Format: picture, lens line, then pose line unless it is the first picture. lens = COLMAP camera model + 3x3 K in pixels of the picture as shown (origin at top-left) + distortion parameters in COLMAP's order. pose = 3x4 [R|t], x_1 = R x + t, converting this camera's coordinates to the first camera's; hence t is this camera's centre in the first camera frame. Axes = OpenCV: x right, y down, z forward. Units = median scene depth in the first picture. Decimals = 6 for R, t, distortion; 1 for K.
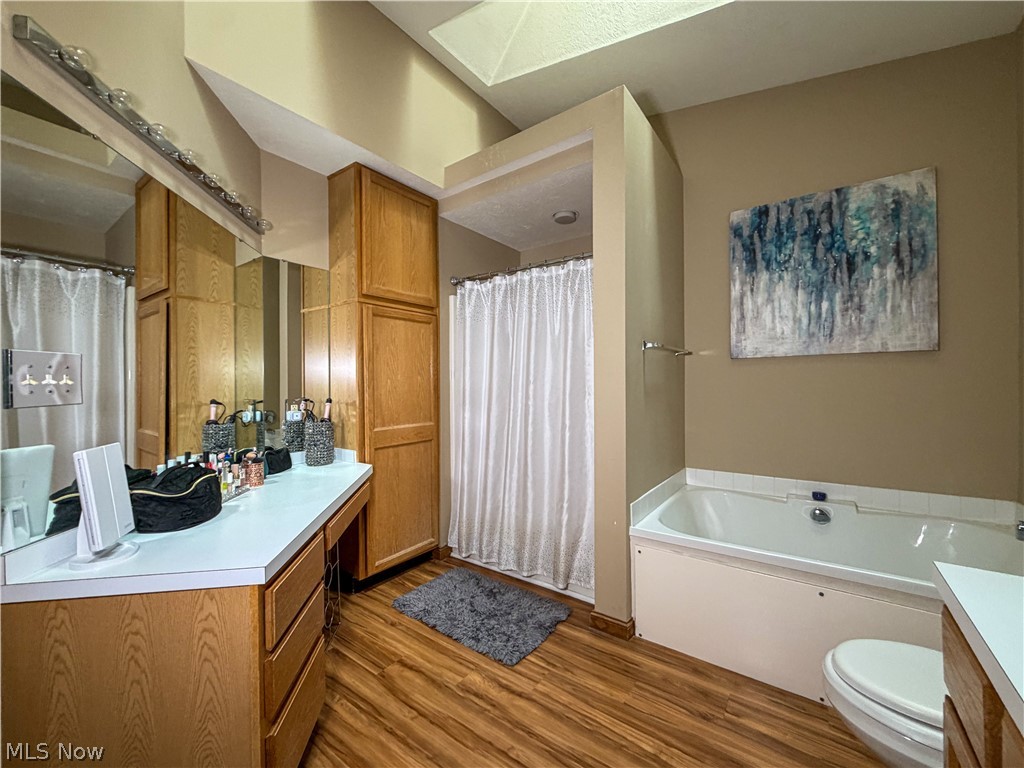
lens RADIAL K [[409.5, 0, 510.1], [0, 409.5, 386.3], [0, 0, 1]] dist [-0.007725, 0.000736]
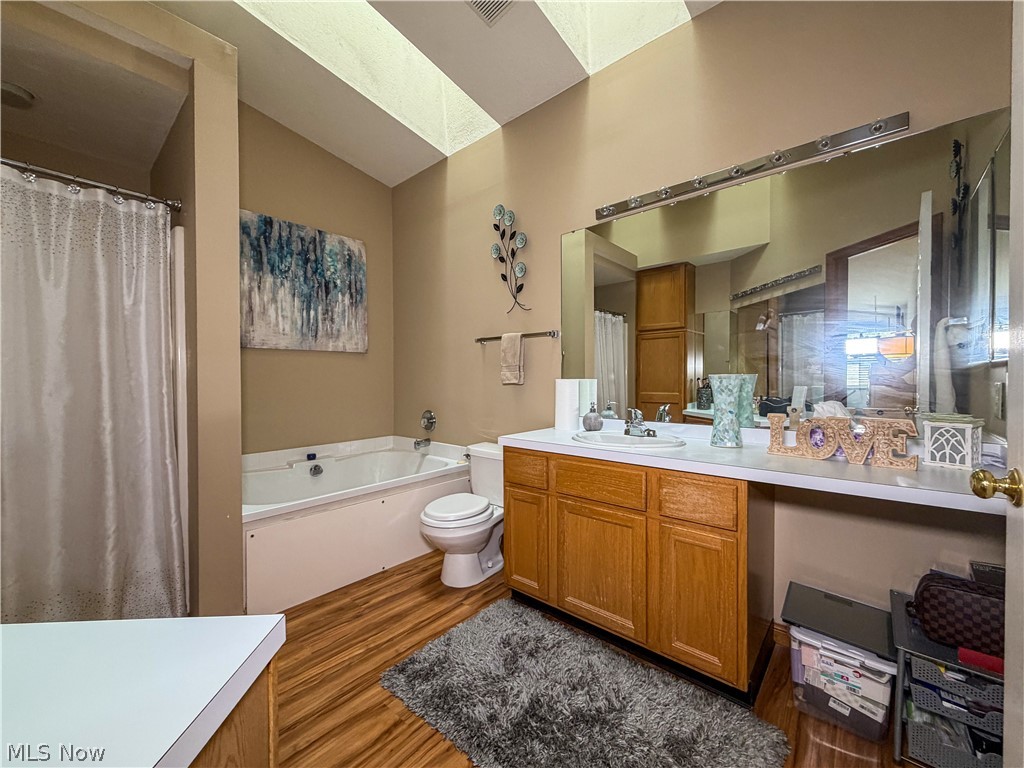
lens RADIAL K [[409.5, 0, 509.8], [0, 409.5, 386.0], [0, 0, 1]] dist [-0.007725, 0.000736]
pose [[0.075265, -0.009255, 0.997121, -0.517599], [0.006807, 0.999938, 0.008767, 0.031899], [-0.997140, 0.006128, 0.075323, 0.253839]]
